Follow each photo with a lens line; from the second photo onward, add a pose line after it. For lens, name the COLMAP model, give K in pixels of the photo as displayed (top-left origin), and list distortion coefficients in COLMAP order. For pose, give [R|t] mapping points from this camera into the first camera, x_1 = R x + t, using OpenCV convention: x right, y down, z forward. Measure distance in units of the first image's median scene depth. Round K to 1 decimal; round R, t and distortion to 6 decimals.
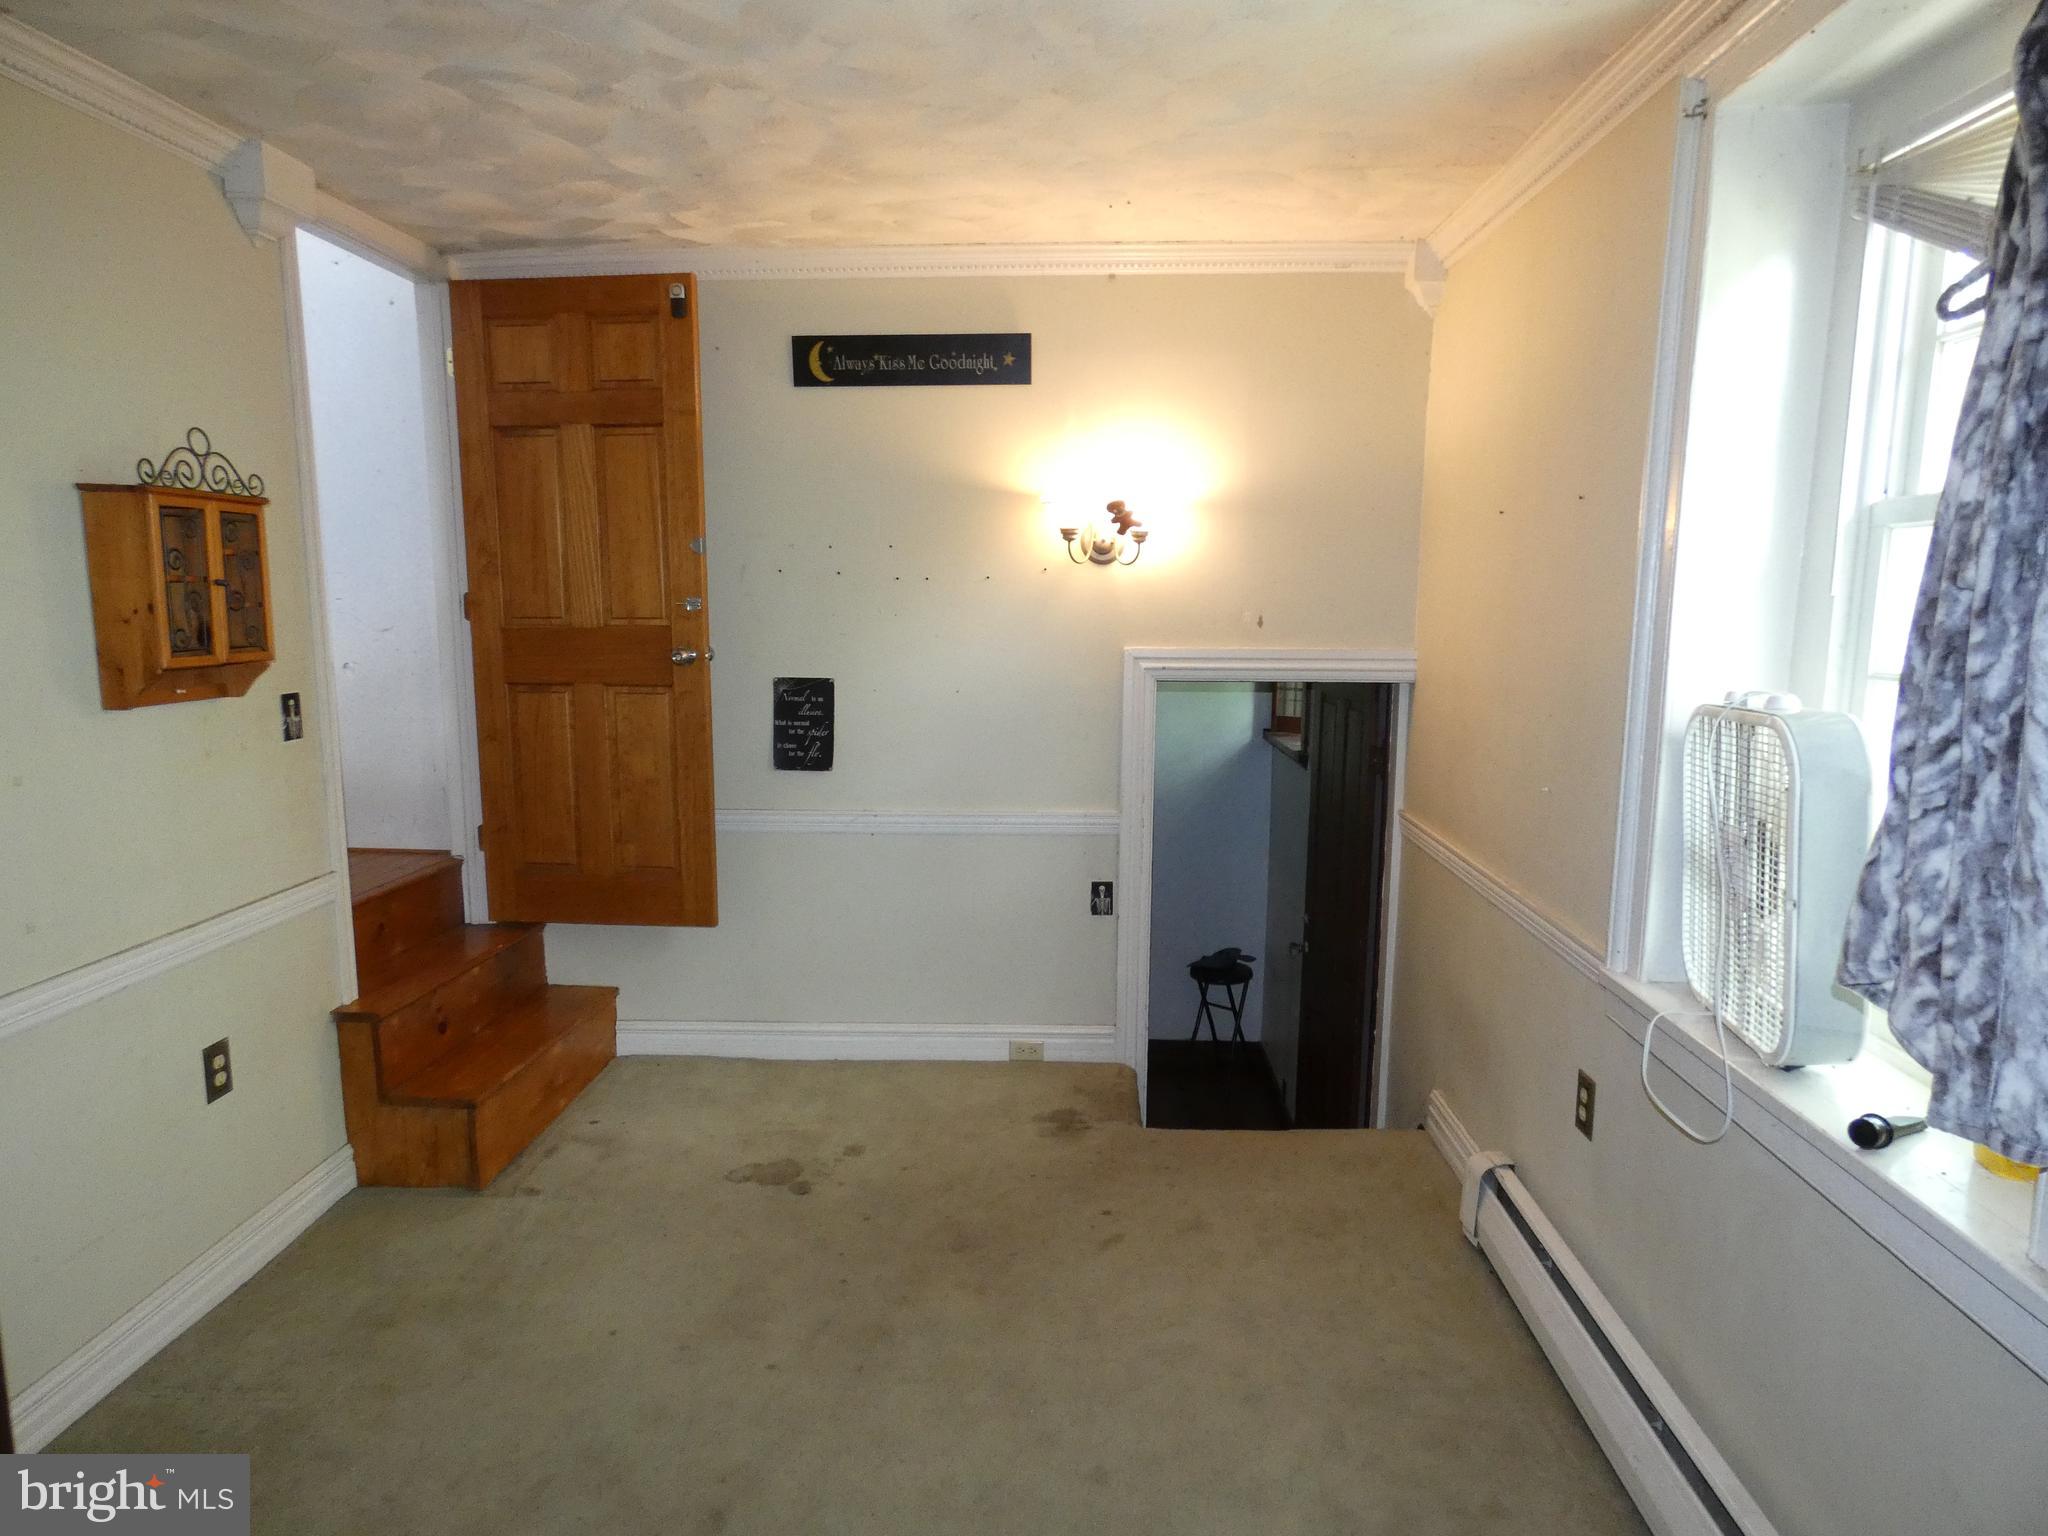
lens RADIAL K [[1227.8, 0, 1025.3], [0, 1227.8, 771.2], [0, 0, 1]] dist [-0.000844, -0.000119]
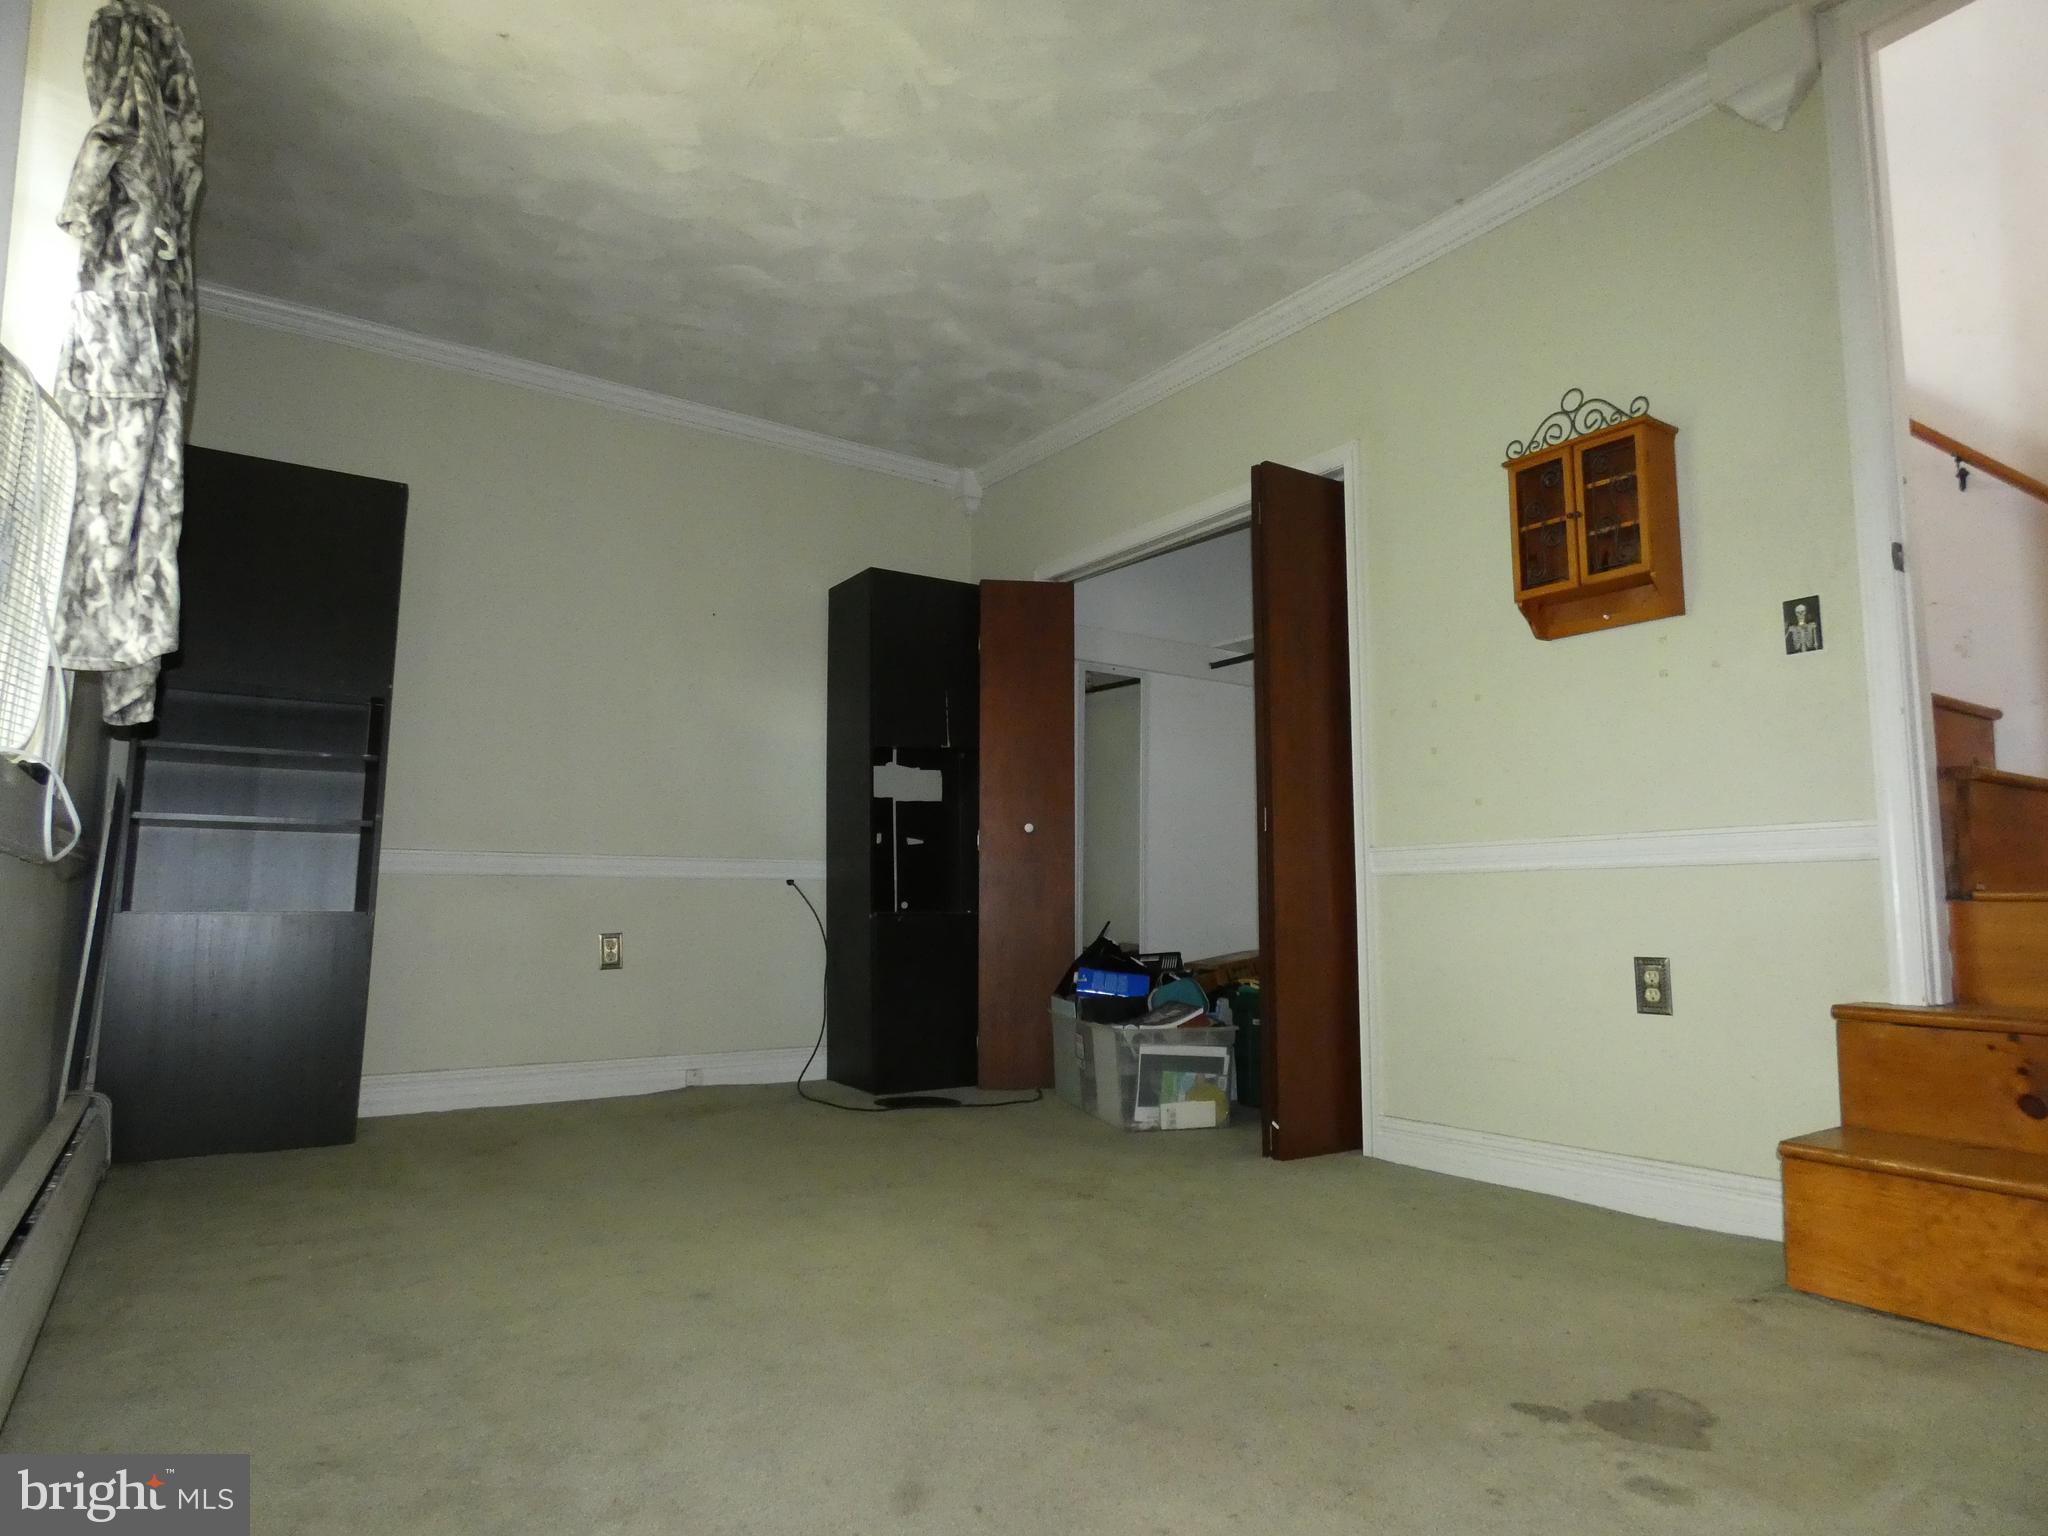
lens RADIAL K [[1227.8, 0, 1025.4], [0, 1227.8, 762.4], [0, 0, 1]] dist [-0.000844, -0.000119]
pose [[-0.813676, -0.089892, -0.574327, 0.373296], [-0.101632, 0.994753, -0.011709, 0.134650], [0.572366, 0.048843, -0.818542, 1.616796]]
